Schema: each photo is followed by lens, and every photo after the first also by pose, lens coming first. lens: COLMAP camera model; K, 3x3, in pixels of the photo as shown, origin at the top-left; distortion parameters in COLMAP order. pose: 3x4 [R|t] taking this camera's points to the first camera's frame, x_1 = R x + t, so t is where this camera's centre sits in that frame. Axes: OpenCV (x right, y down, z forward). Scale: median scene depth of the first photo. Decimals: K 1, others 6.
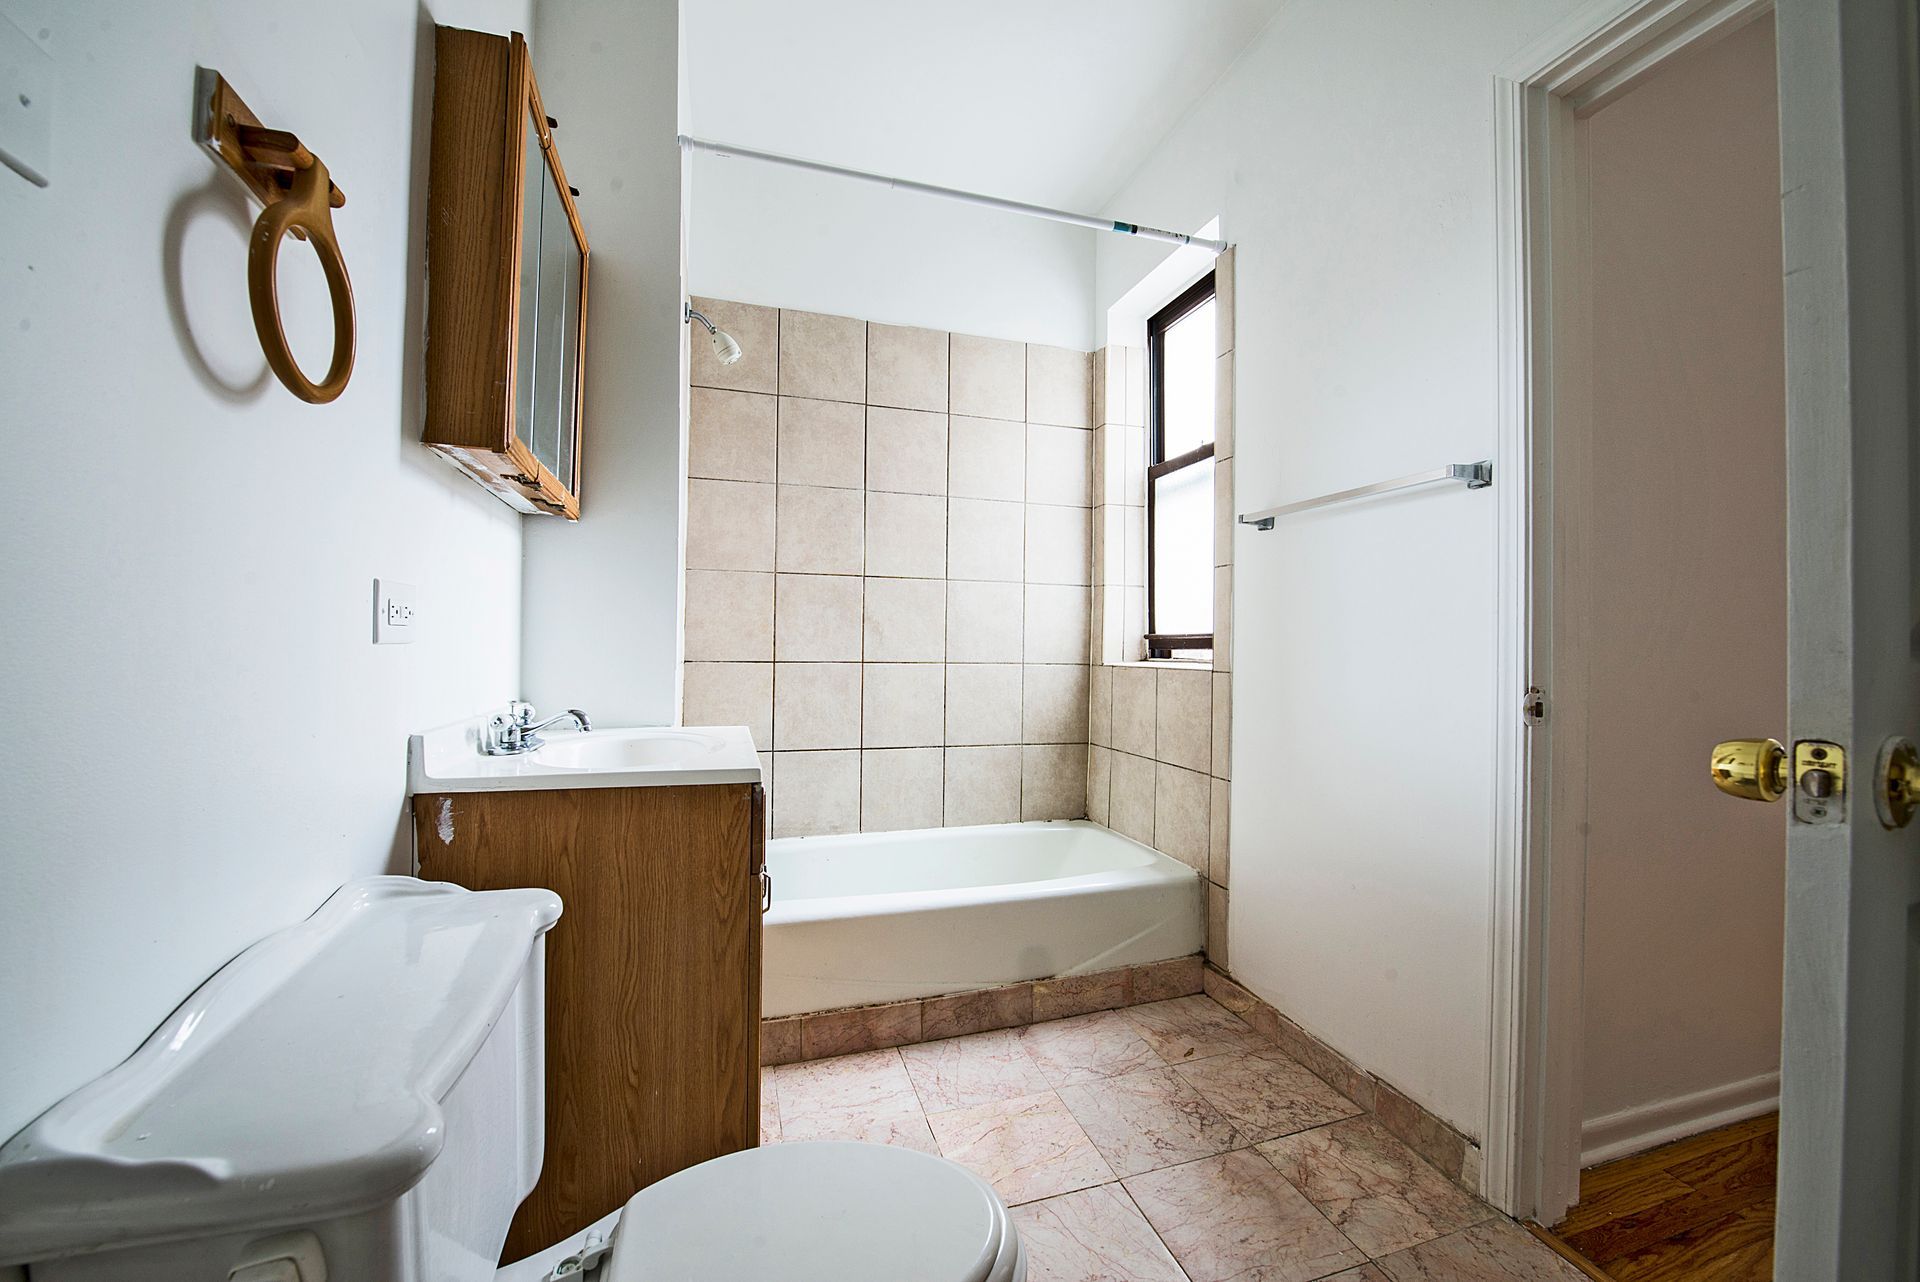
lens RADIAL K [[762.7, 0, 953.7], [0, 762.7, 643.9], [0, 0, 1]] dist [-0.013317, -0.002588]
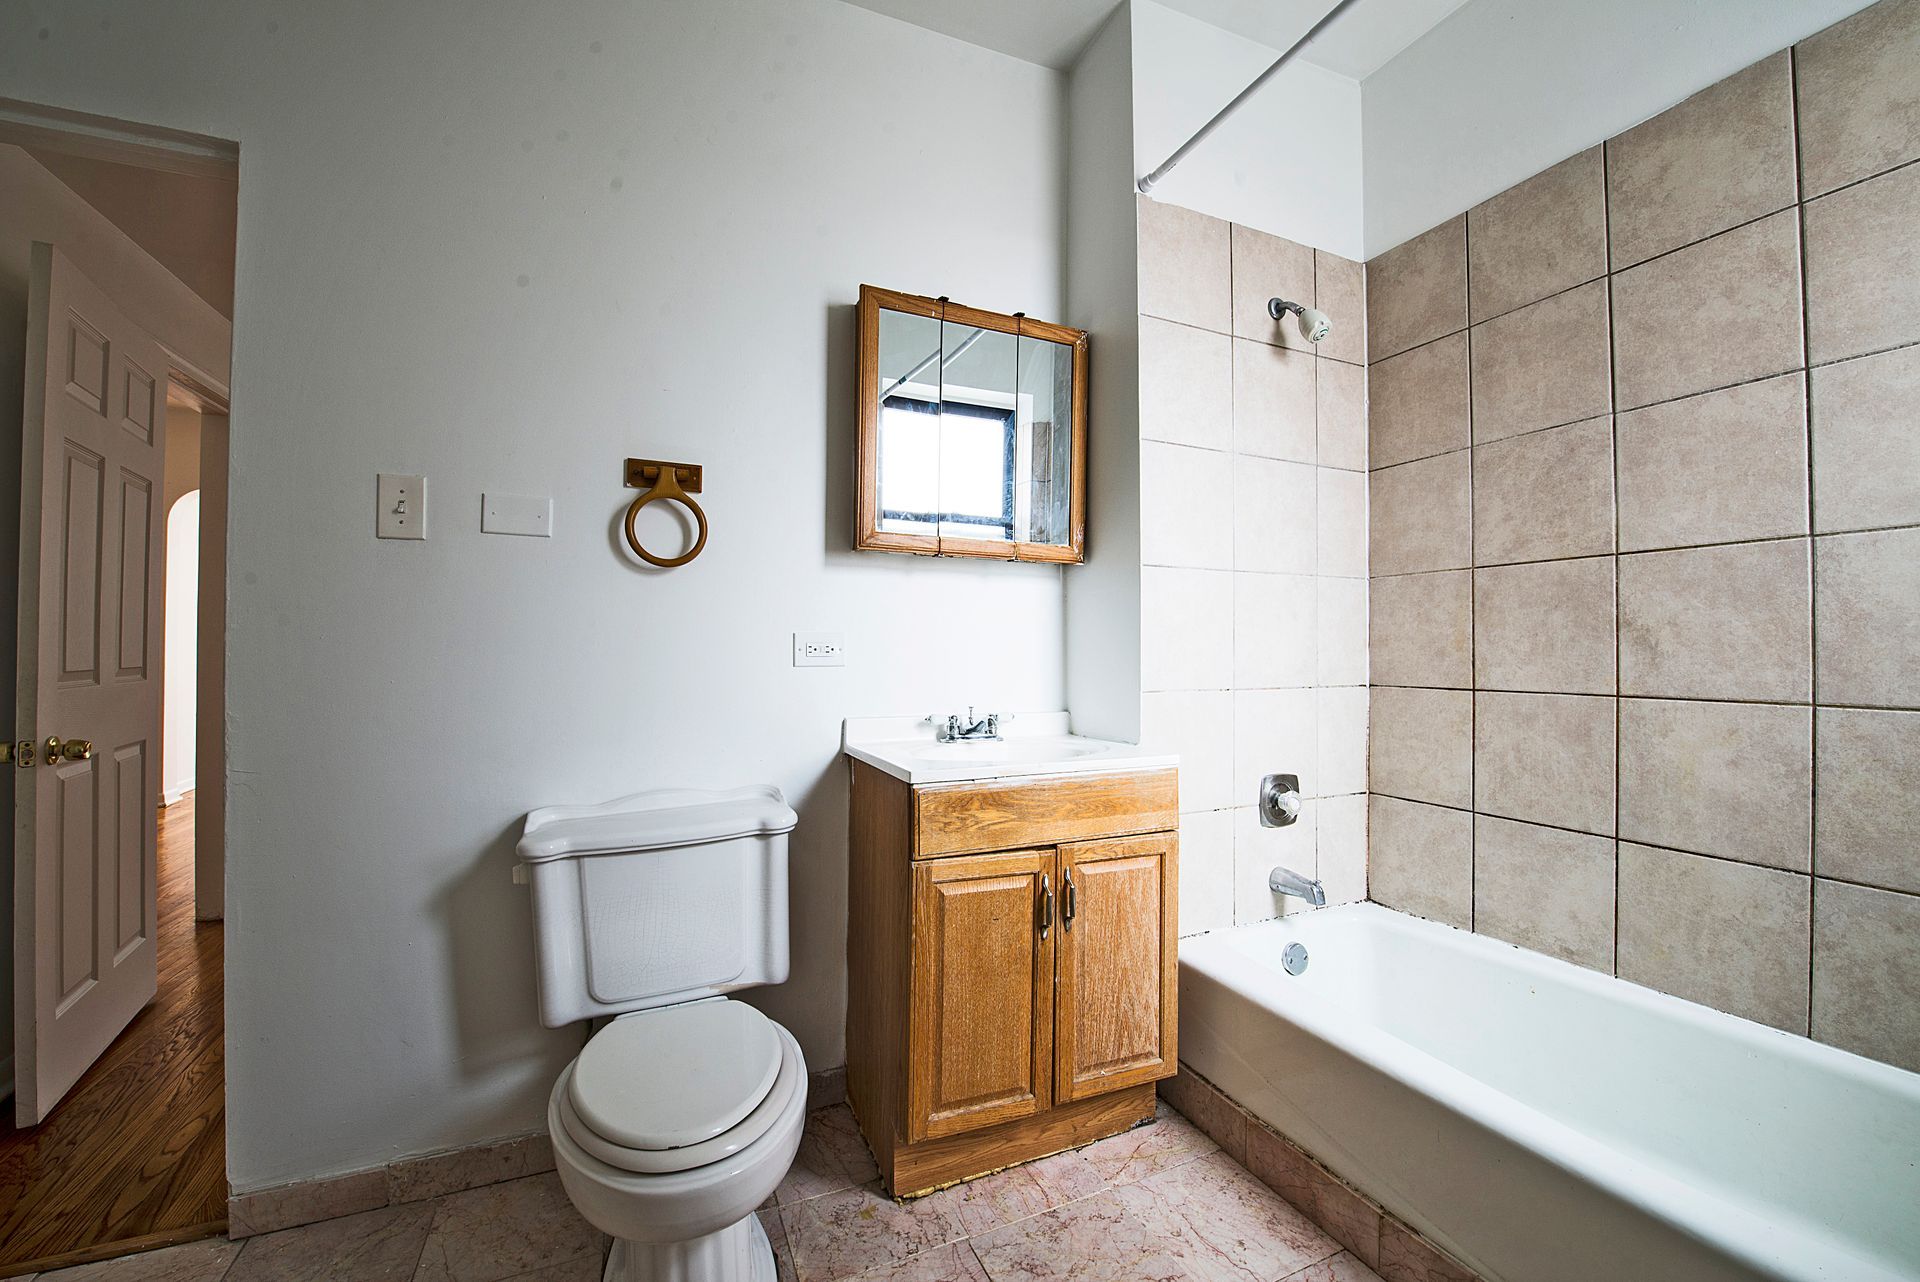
lens RADIAL K [[762.7, 0, 959.4], [0, 762.7, 642.9], [0, 0, 1]] dist [-0.013317, -0.002588]
pose [[0.119701, -0.023498, -0.992532, 0.427080], [0.001948, 0.999724, -0.023433, -0.005243], [0.992808, 0.000871, 0.119714, 0.419898]]
